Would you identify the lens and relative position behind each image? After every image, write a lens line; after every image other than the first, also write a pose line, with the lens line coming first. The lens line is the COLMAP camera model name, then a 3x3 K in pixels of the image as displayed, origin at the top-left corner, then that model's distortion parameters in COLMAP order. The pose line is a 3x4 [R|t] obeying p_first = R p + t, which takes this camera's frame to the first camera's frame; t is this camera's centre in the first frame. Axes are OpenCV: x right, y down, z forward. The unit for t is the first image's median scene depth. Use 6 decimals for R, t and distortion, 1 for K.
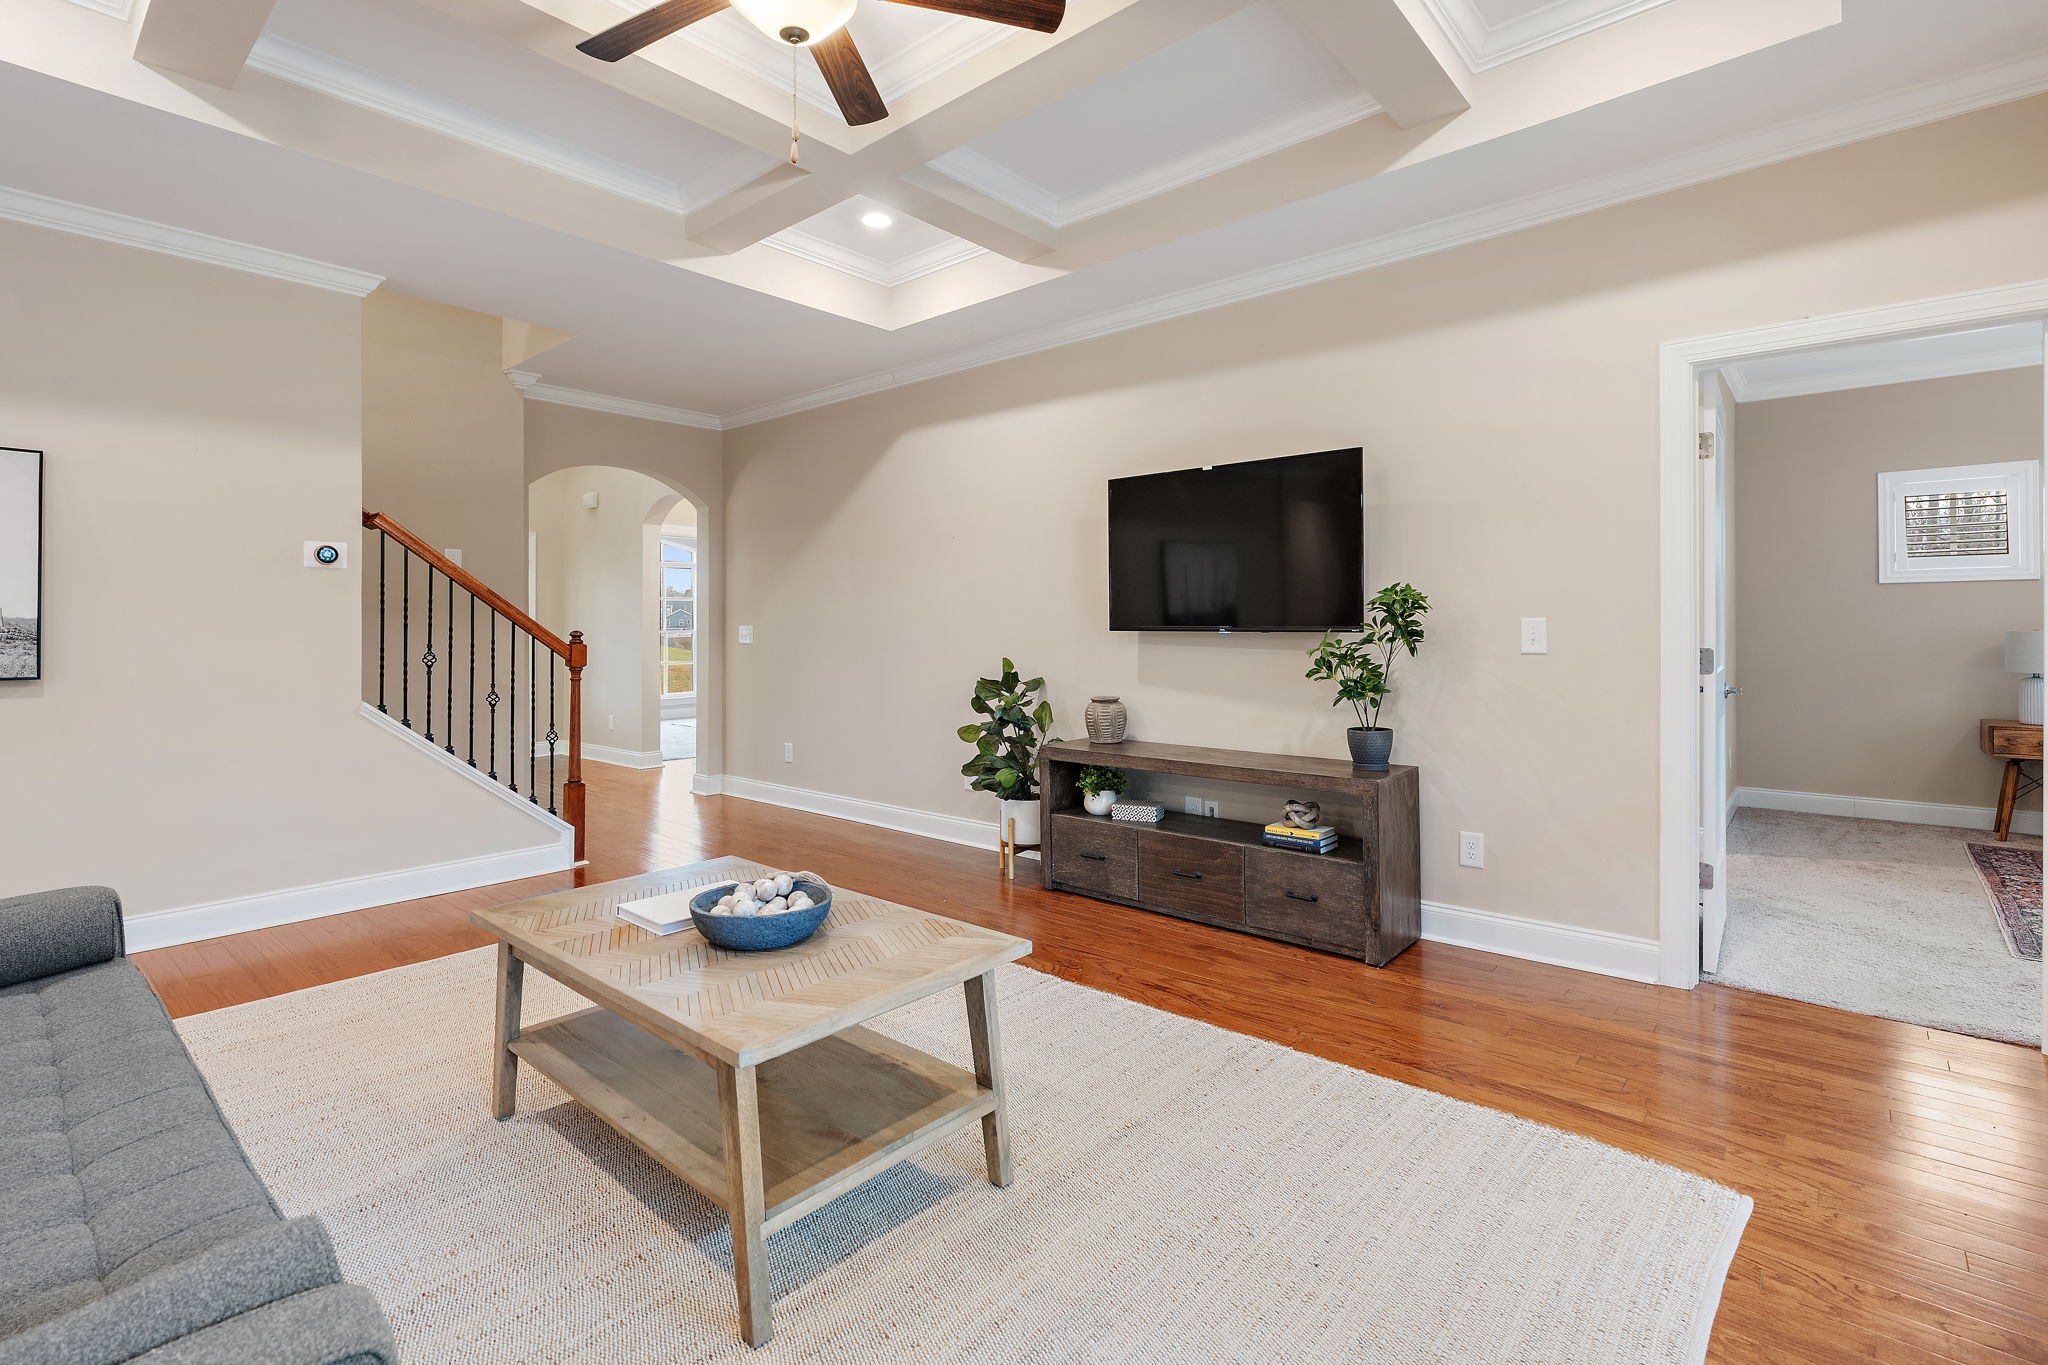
lens RADIAL K [[935.5, 0, 1028.7], [0, 935.5, 627.6], [0, 0, 1]] dist [0.003852, 0.000650]
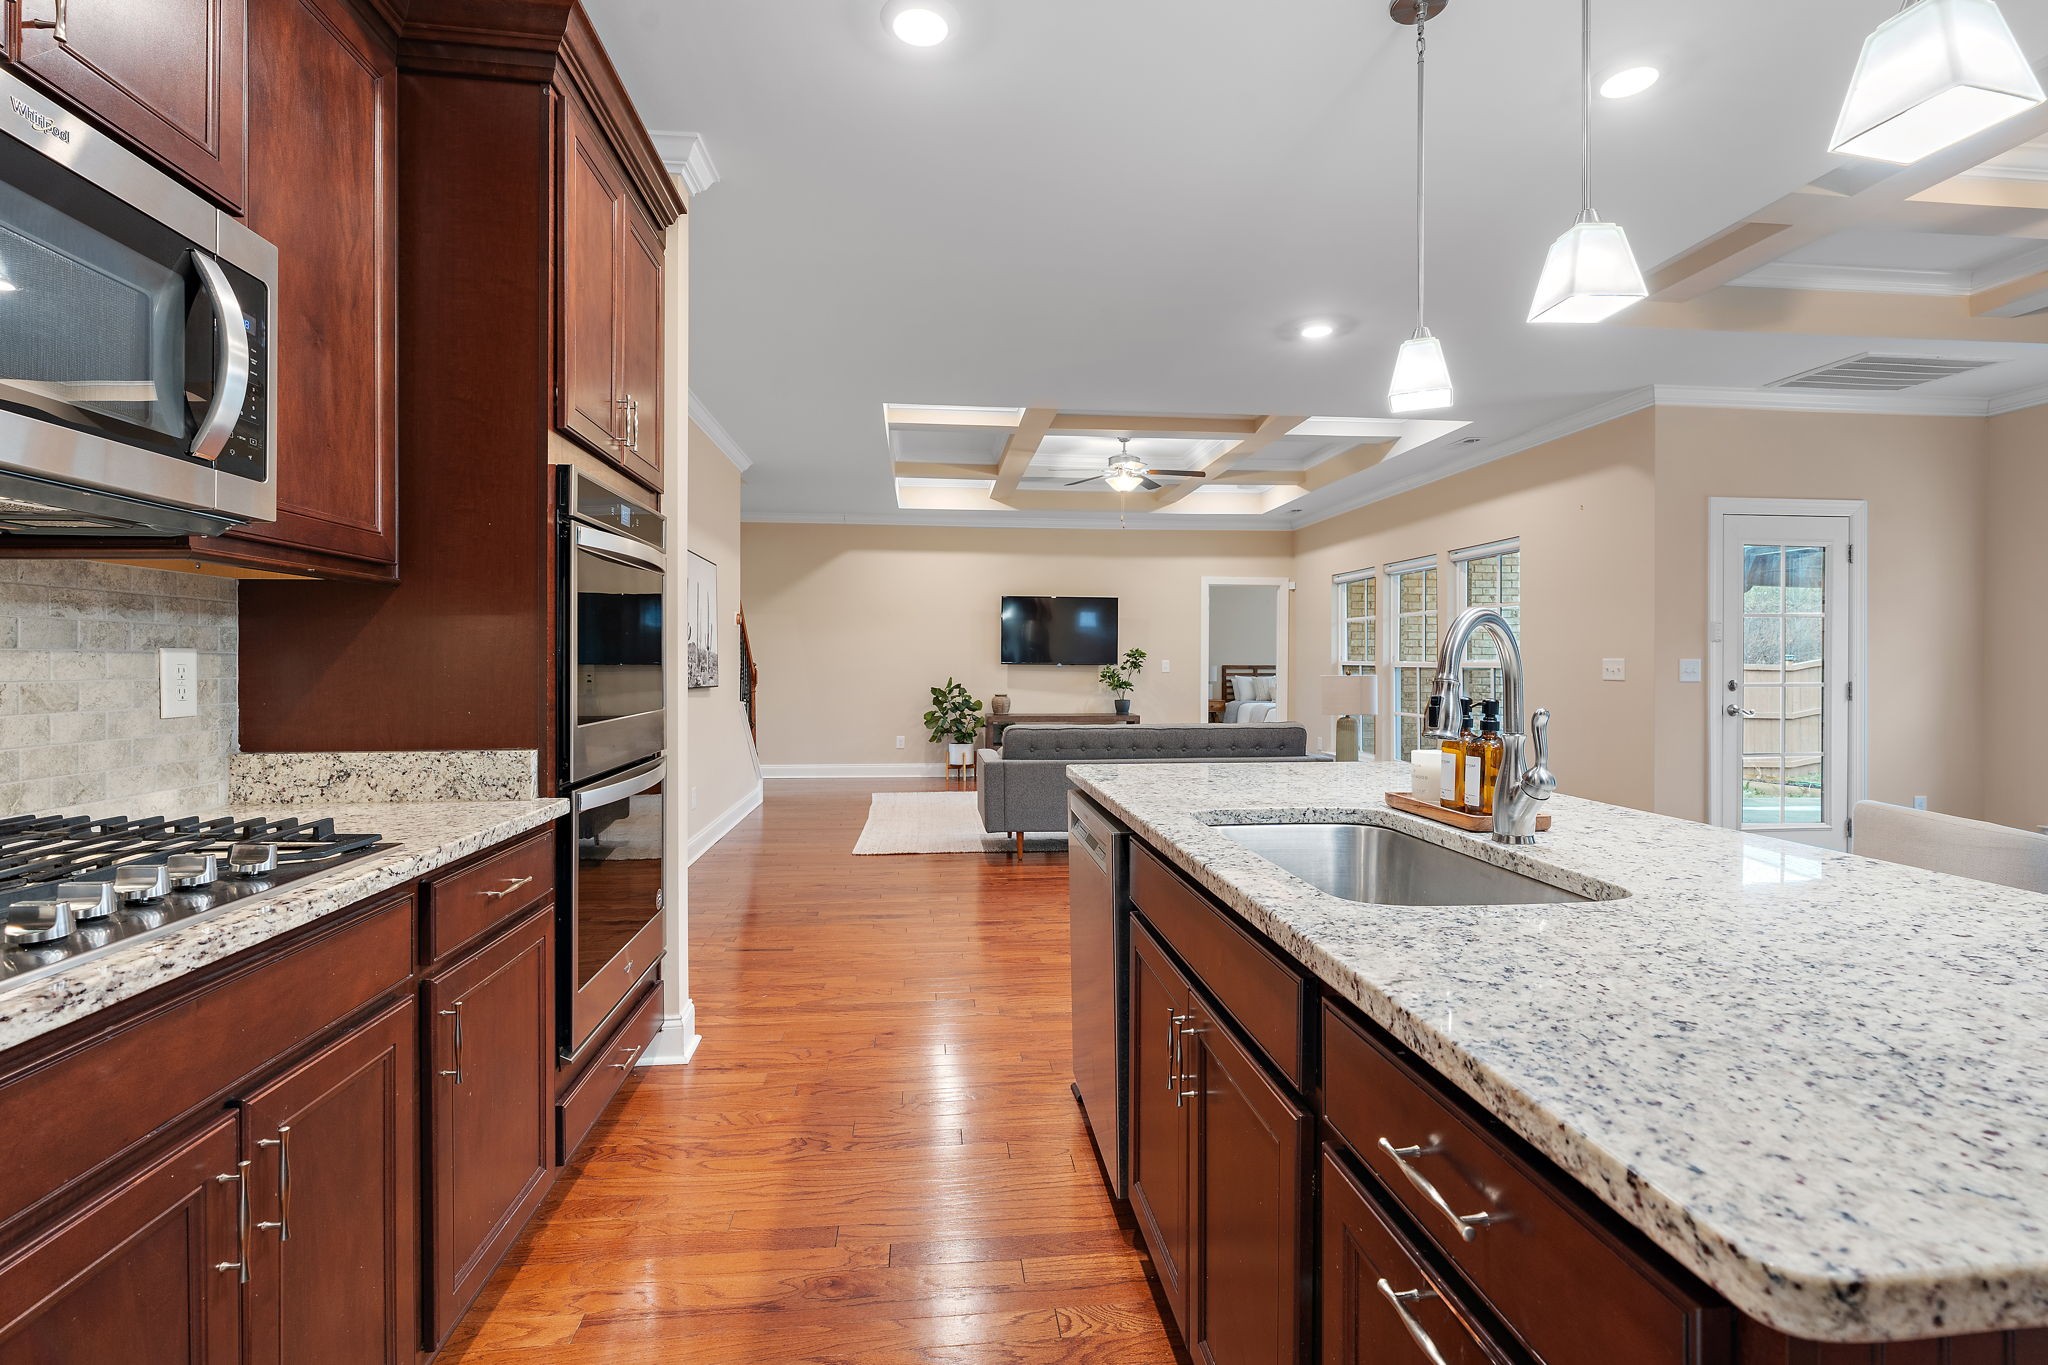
lens RADIAL K [[935.5, 0, 1027.5], [0, 935.5, 668.4], [0, 0, 1]] dist [0.003852, 0.000650]
pose [[0.672933, 0.002468, 0.739699, -1.748547], [-0.003916, 0.999992, 0.000226, 0.013264], [-0.739693, -0.003049, 0.672938, -0.616988]]
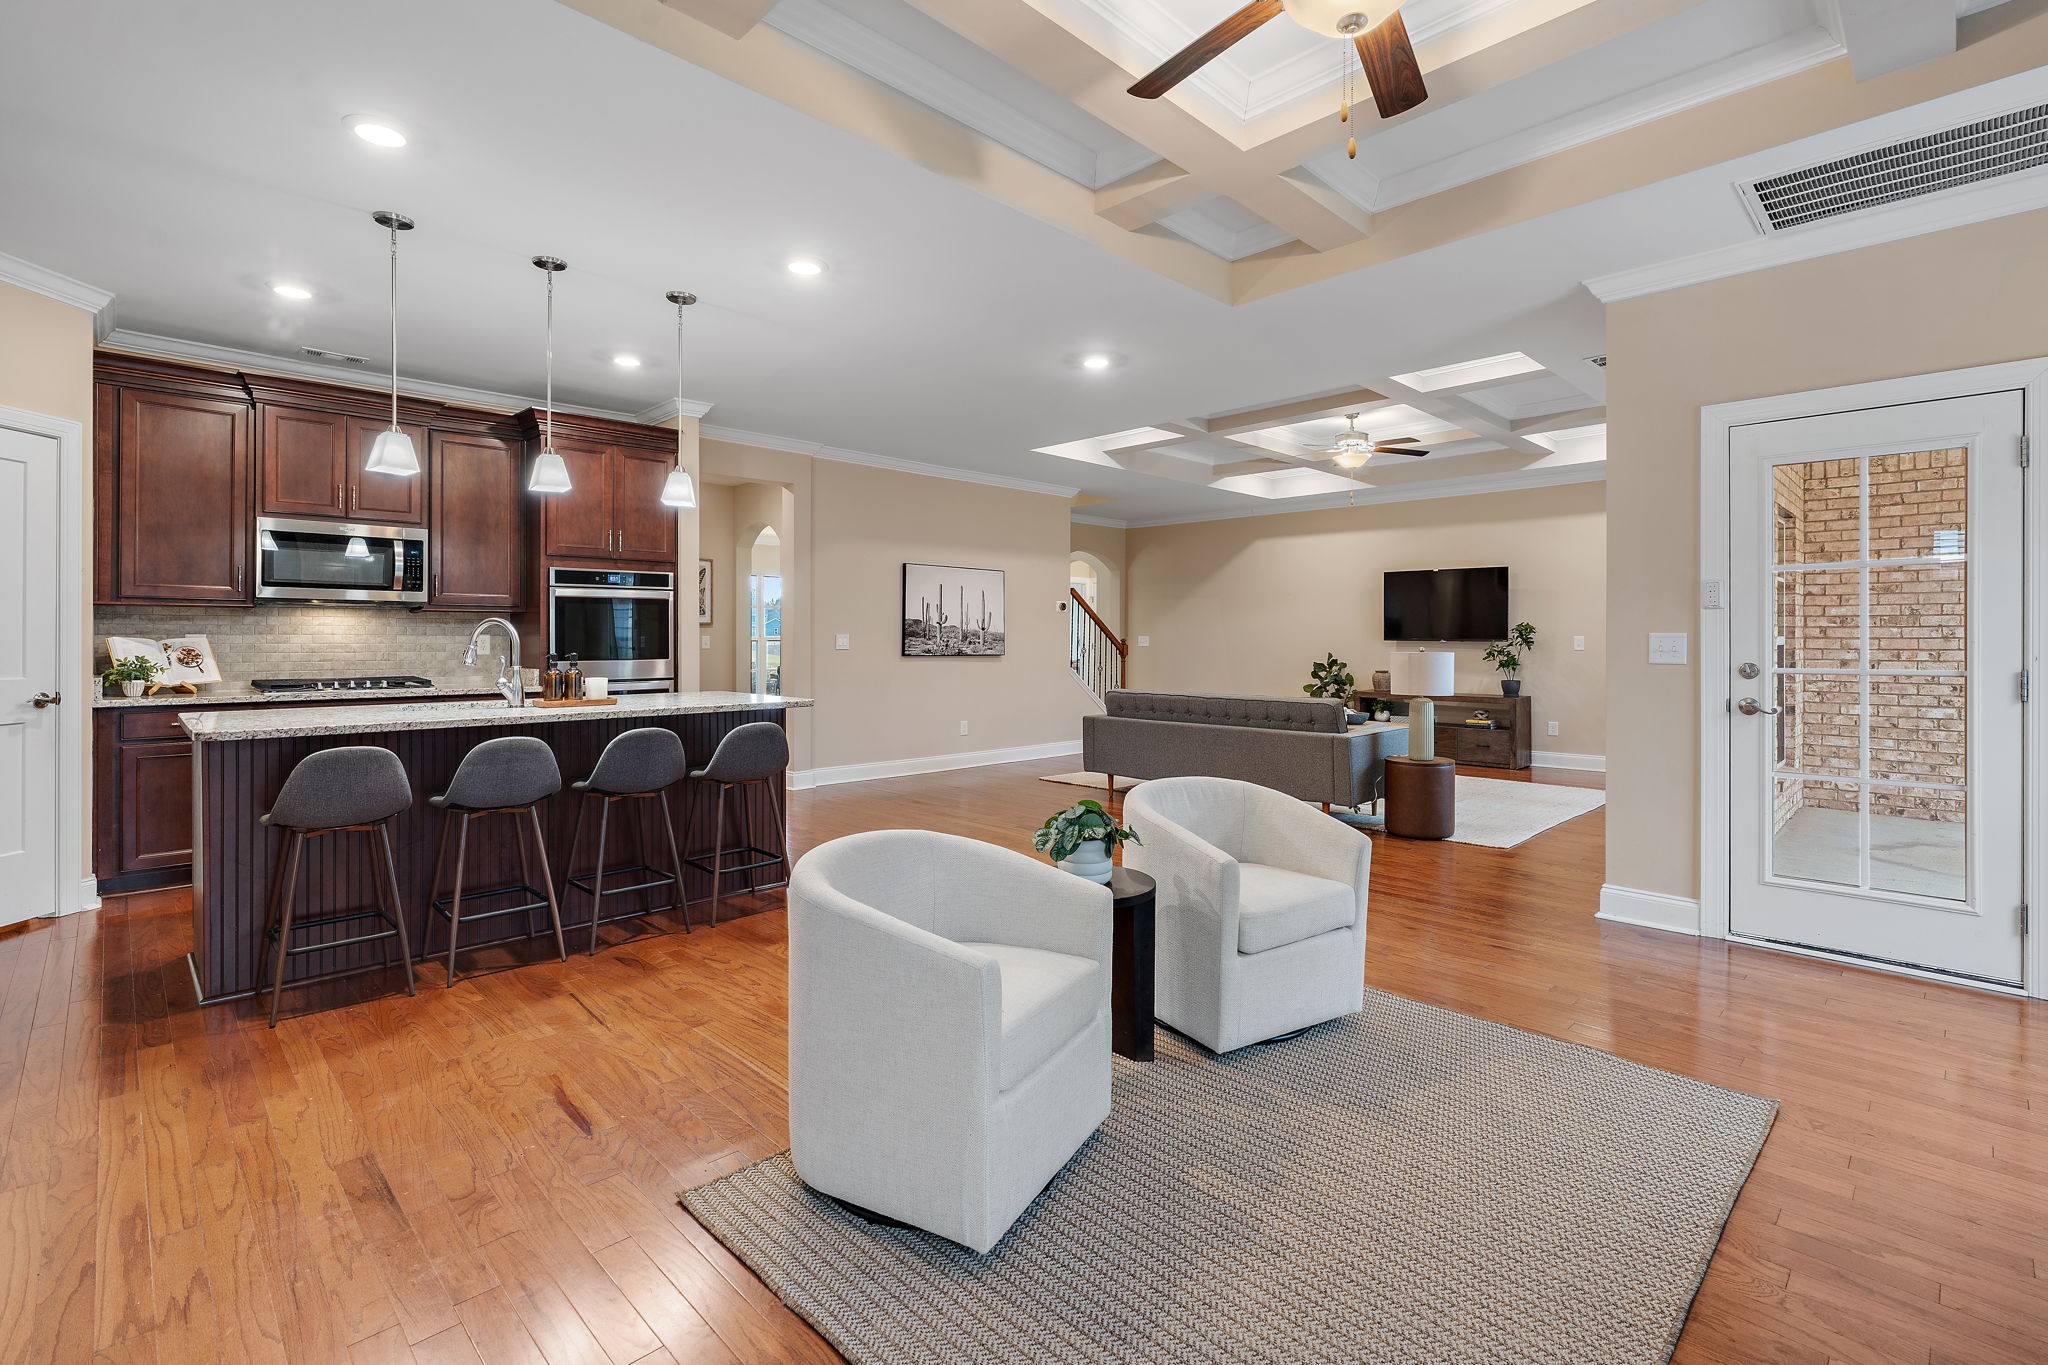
lens RADIAL K [[935.5, 0, 1030.7], [0, 935.5, 638.2], [0, 0, 1]] dist [0.003852, 0.000650]
pose [[0.997324, 0.006869, -0.072789, -0.678835], [-0.006992, 0.999975, -0.001427, 0.007715], [0.072777, 0.001933, 0.997346, -1.469733]]
